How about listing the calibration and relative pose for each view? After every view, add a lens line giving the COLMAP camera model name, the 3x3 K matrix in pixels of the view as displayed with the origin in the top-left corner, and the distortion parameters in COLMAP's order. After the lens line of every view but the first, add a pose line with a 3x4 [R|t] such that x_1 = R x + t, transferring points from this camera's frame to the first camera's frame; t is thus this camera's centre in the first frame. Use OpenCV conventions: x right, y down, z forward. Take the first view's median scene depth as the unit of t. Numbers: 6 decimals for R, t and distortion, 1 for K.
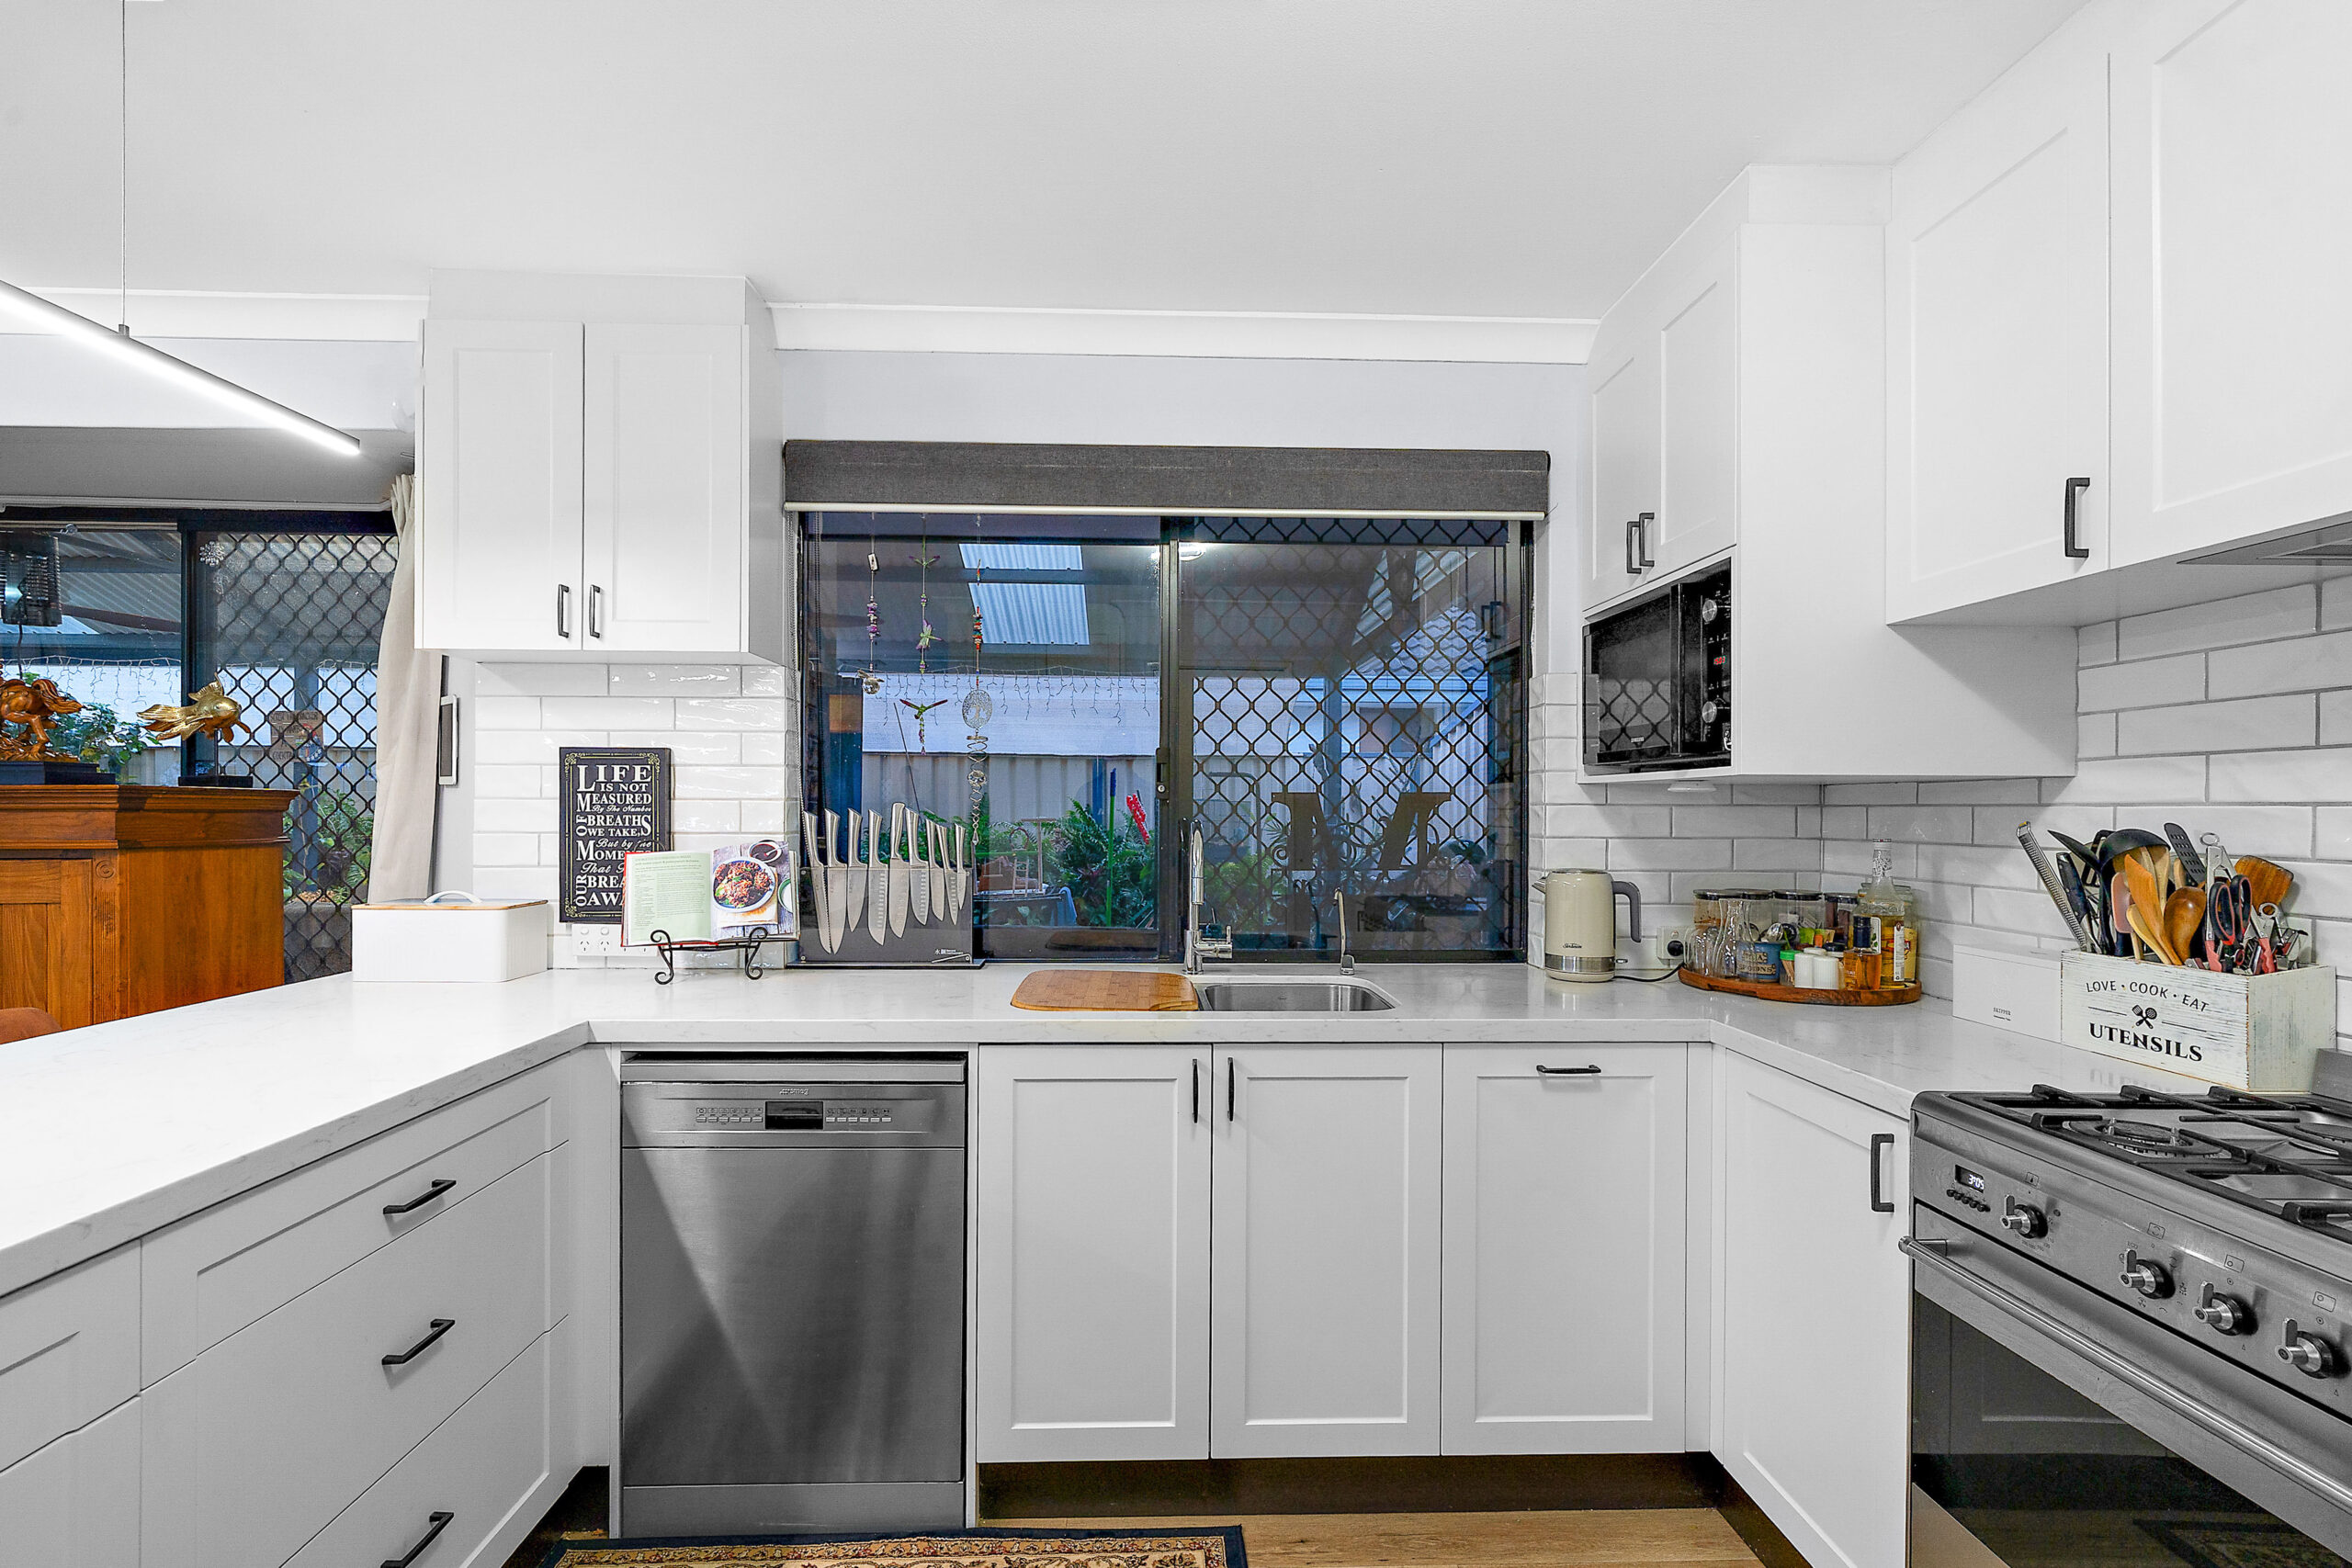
lens RADIAL K [[1073.4, 0, 1166.5], [0, 1073.4, 806.2], [0, 0, 1]] dist [-0.001467, 0.000952]
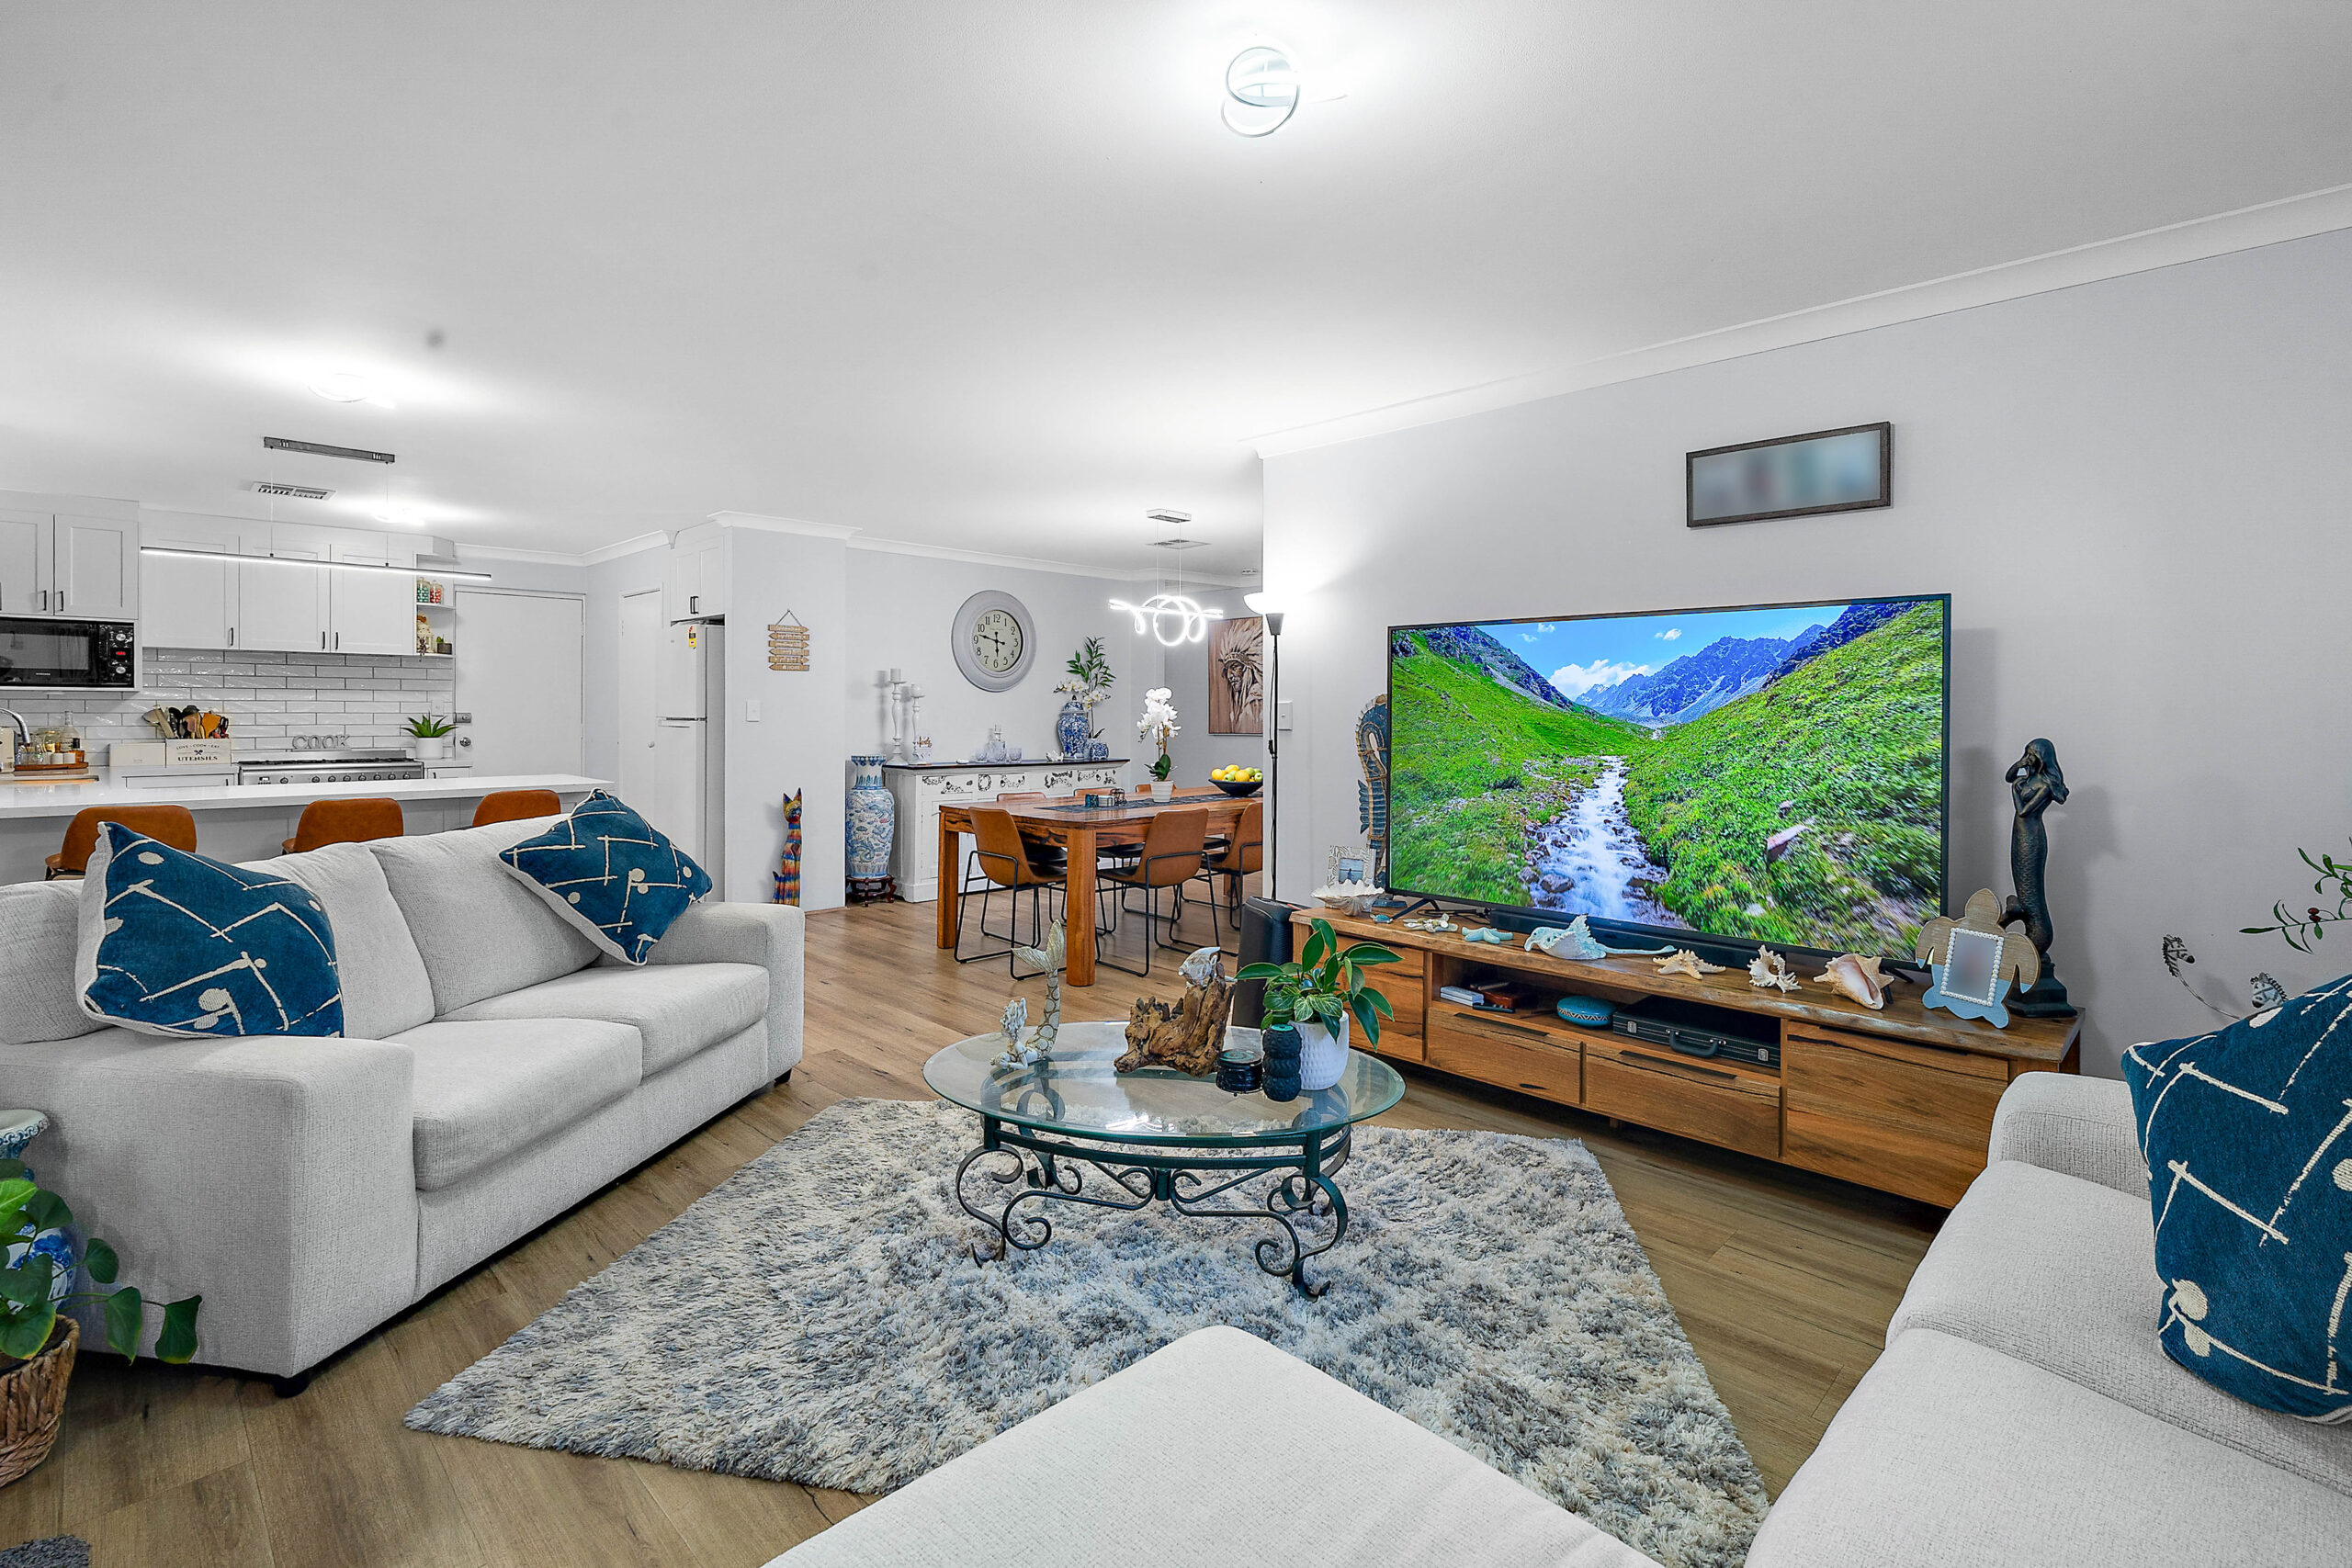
lens RADIAL K [[1073.4, 0, 1181.2], [0, 1073.4, 711.6], [0, 0, 1]] dist [-0.001467, 0.000952]
pose [[-0.689151, -0.009343, 0.724557, -3.114960], [-0.010490, 0.999941, 0.002917, -0.007202], [-0.724542, -0.005590, -0.689209, 0.743848]]
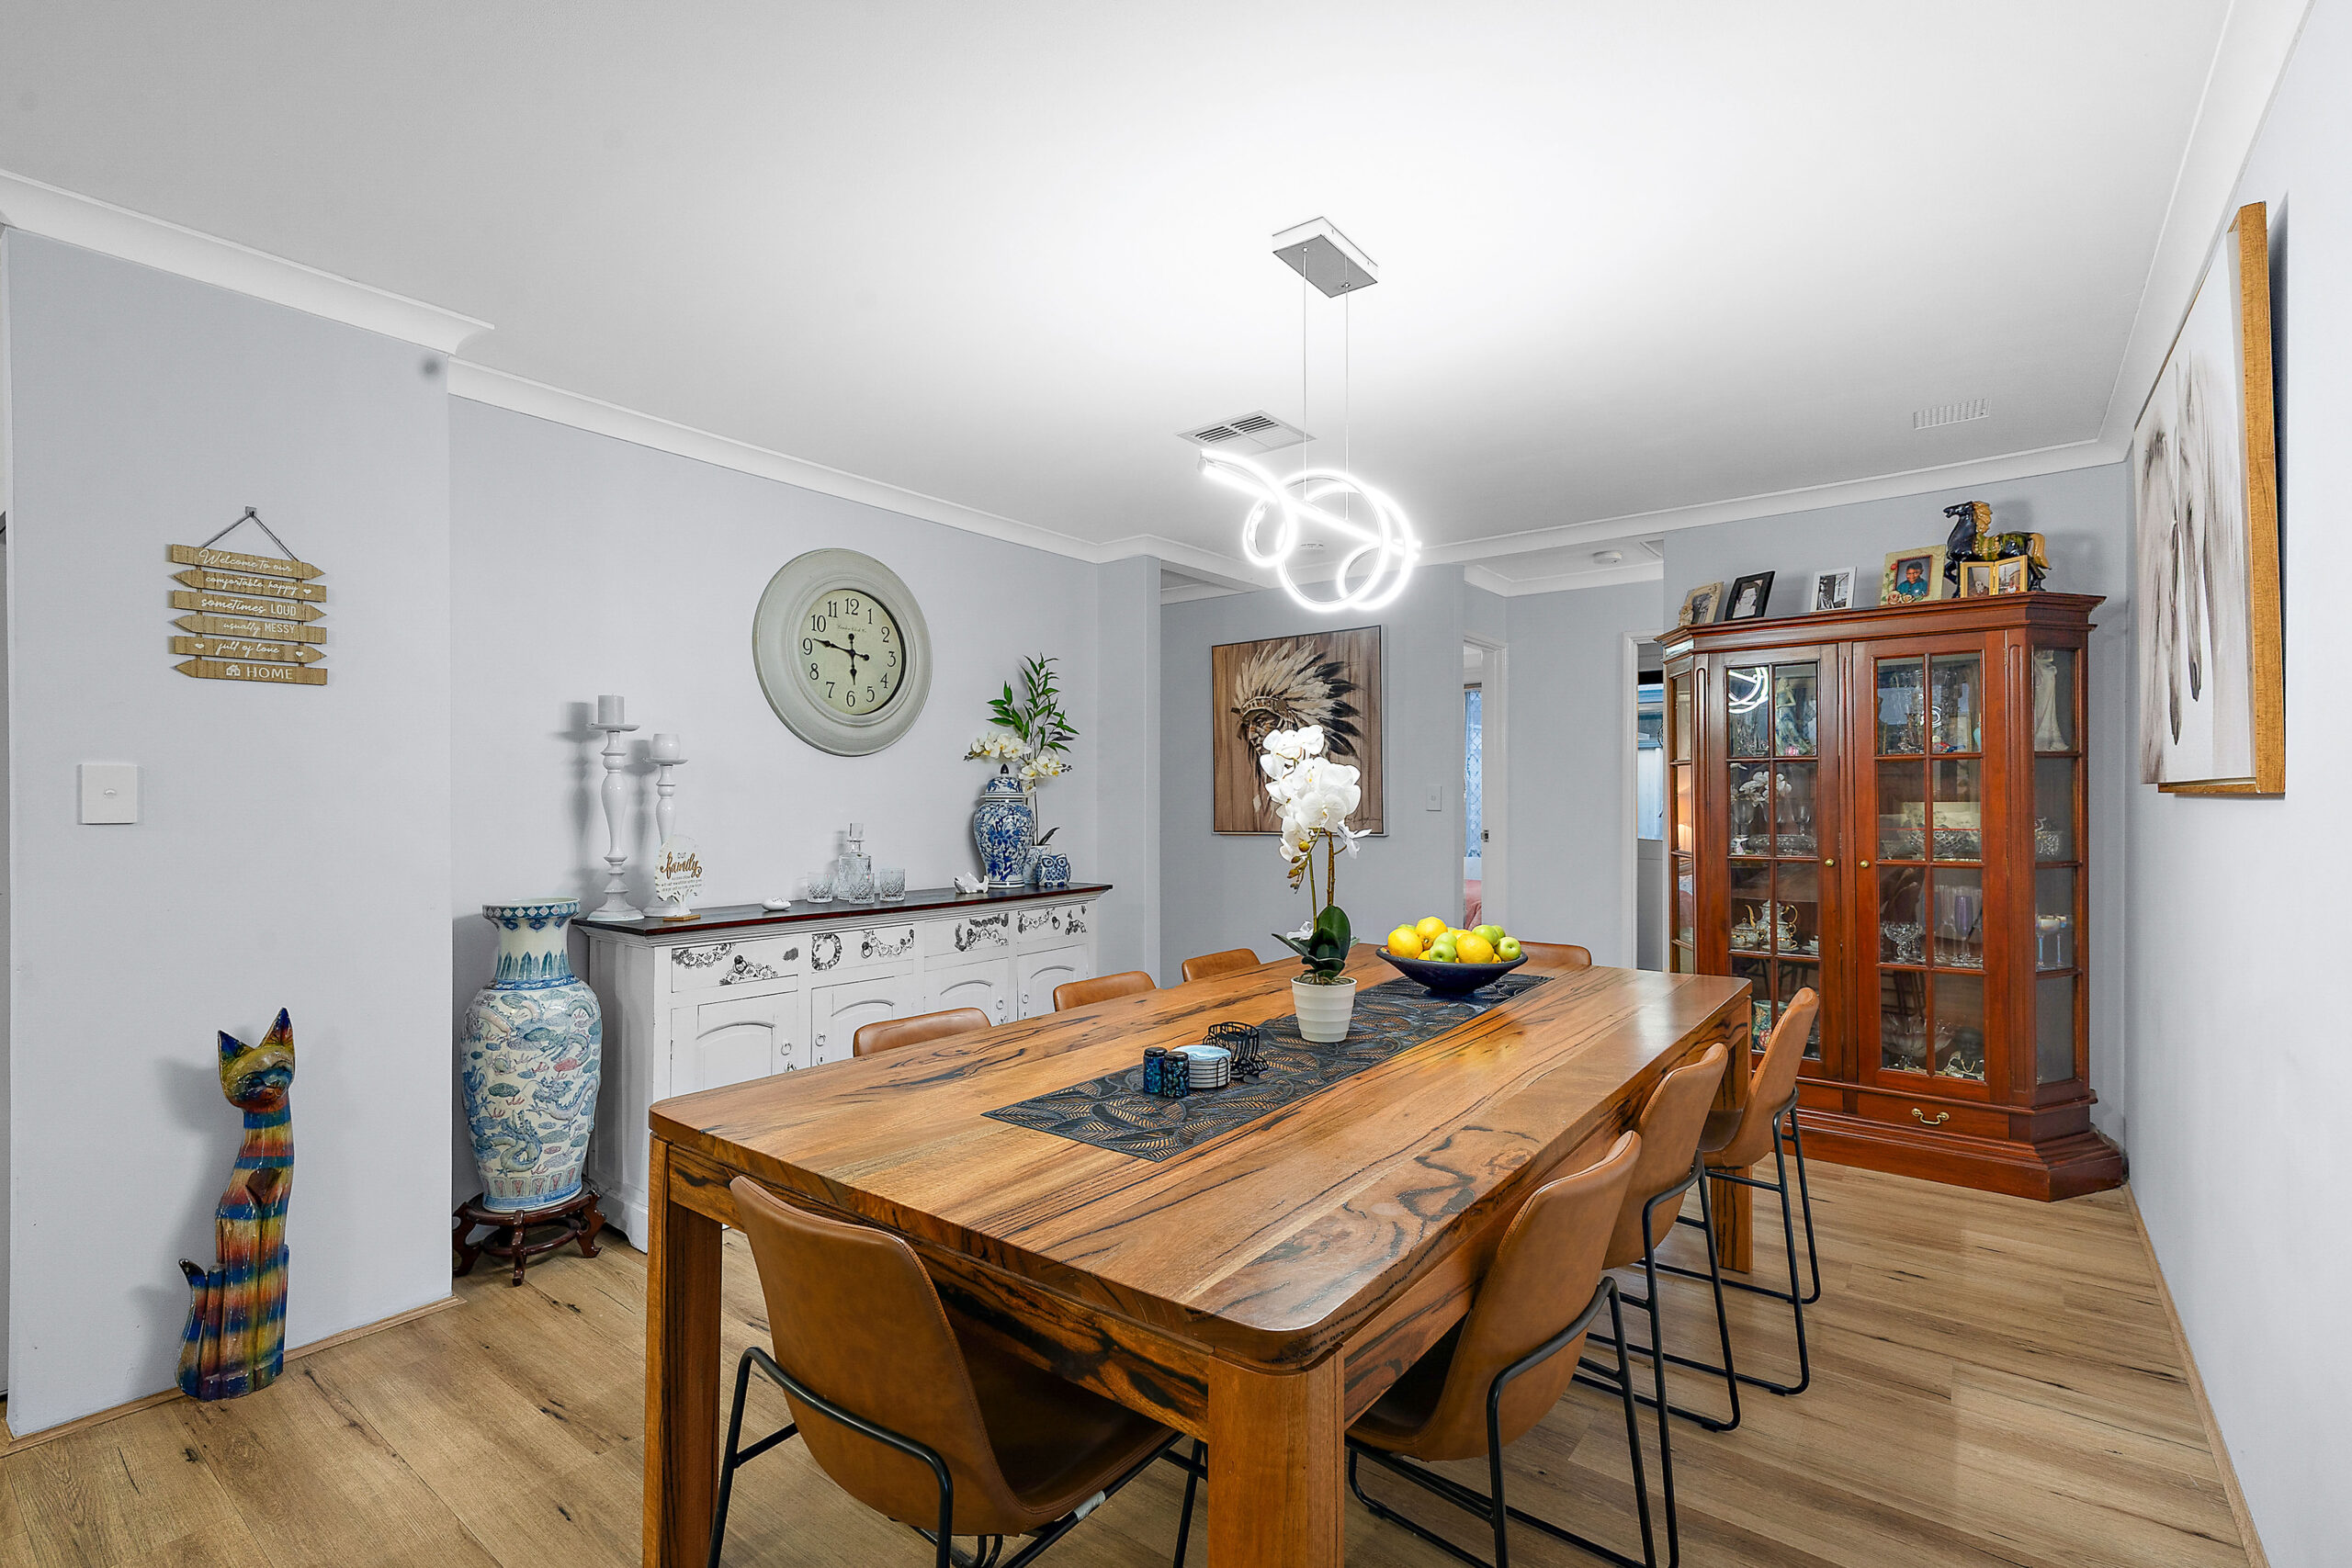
lens RADIAL K [[1073.4, 0, 1195.7], [0, 1073.4, 802.7], [0, 0, 1]] dist [-0.001467, 0.000952]
pose [[-0.784709, -0.008810, 0.619802, -1.709388], [-0.007120, 0.999961, 0.005199, 0.006370], [-0.619823, -0.000333, -0.784741, -0.192961]]
